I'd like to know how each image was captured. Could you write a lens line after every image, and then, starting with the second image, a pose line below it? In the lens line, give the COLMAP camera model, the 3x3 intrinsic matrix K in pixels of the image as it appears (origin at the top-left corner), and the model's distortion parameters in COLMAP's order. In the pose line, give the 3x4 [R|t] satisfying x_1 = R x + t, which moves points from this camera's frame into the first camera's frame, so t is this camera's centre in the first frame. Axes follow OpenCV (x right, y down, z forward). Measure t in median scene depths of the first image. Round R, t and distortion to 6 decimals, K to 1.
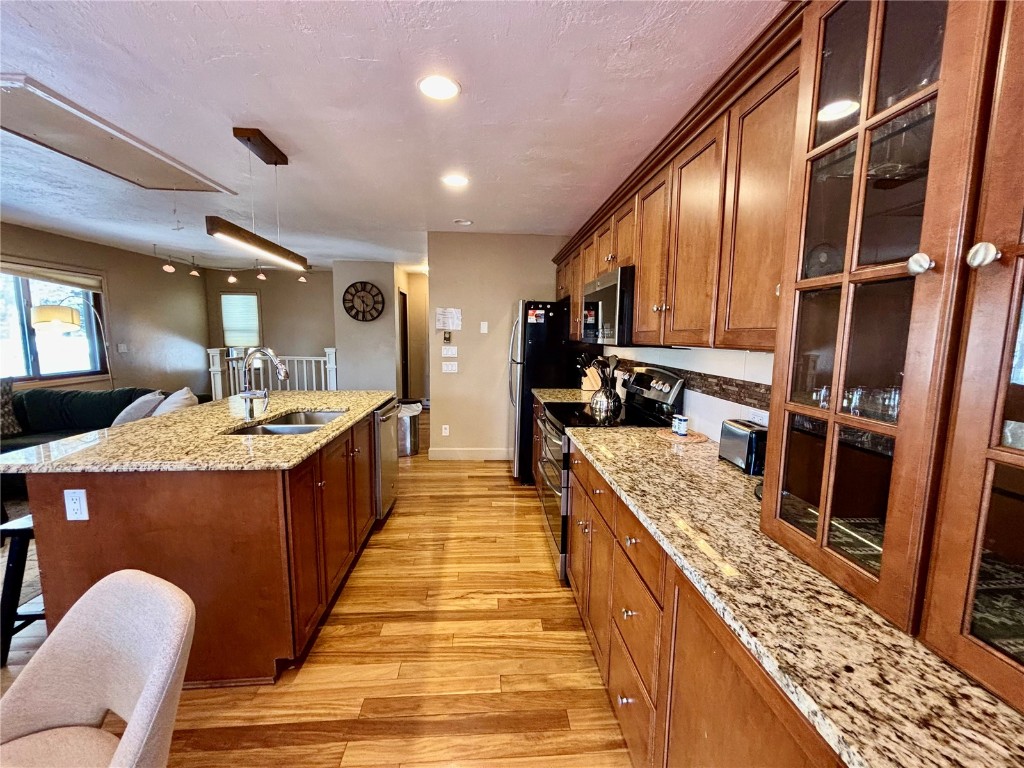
lens RADIAL K [[413.3, 0, 509.7], [0, 413.3, 384.3], [0, 0, 1]] dist [-0.001855, 0.002838]
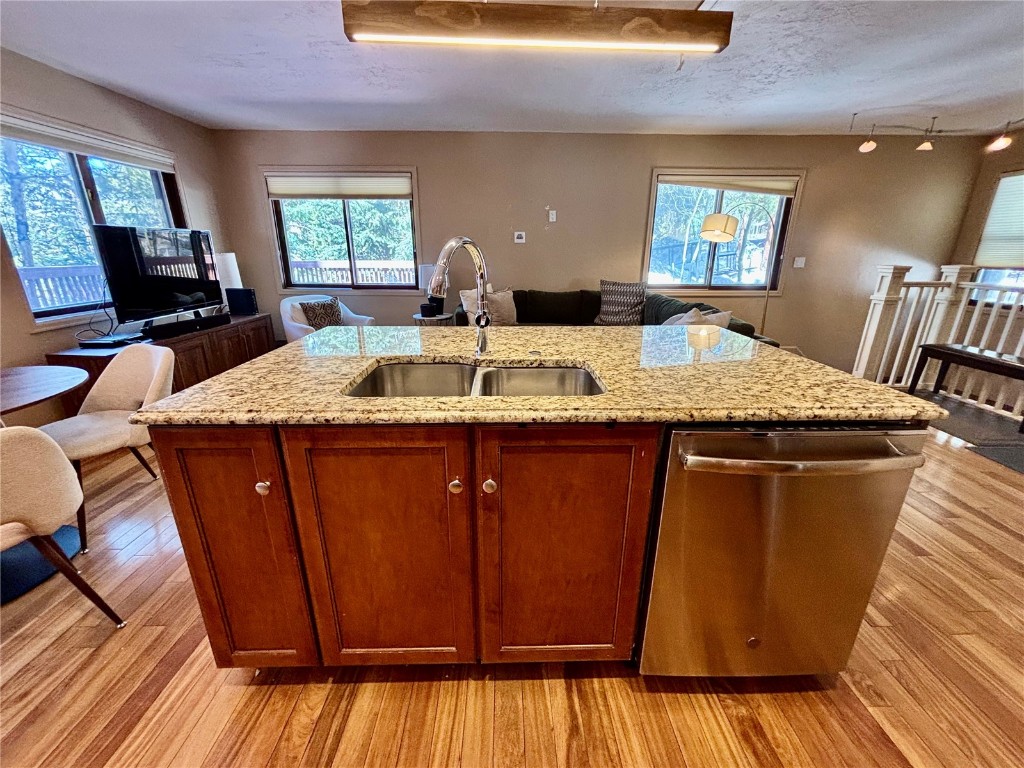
lens RADIAL K [[413.3, 0, 513.9], [0, 413.3, 387.7], [0, 0, 1]] dist [-0.001855, 0.002838]
pose [[-0.039646, 0.305431, -0.951389, 0.008250], [-0.120576, 0.943717, 0.307993, -0.033828], [0.991912, 0.126926, -0.000587, 0.438279]]
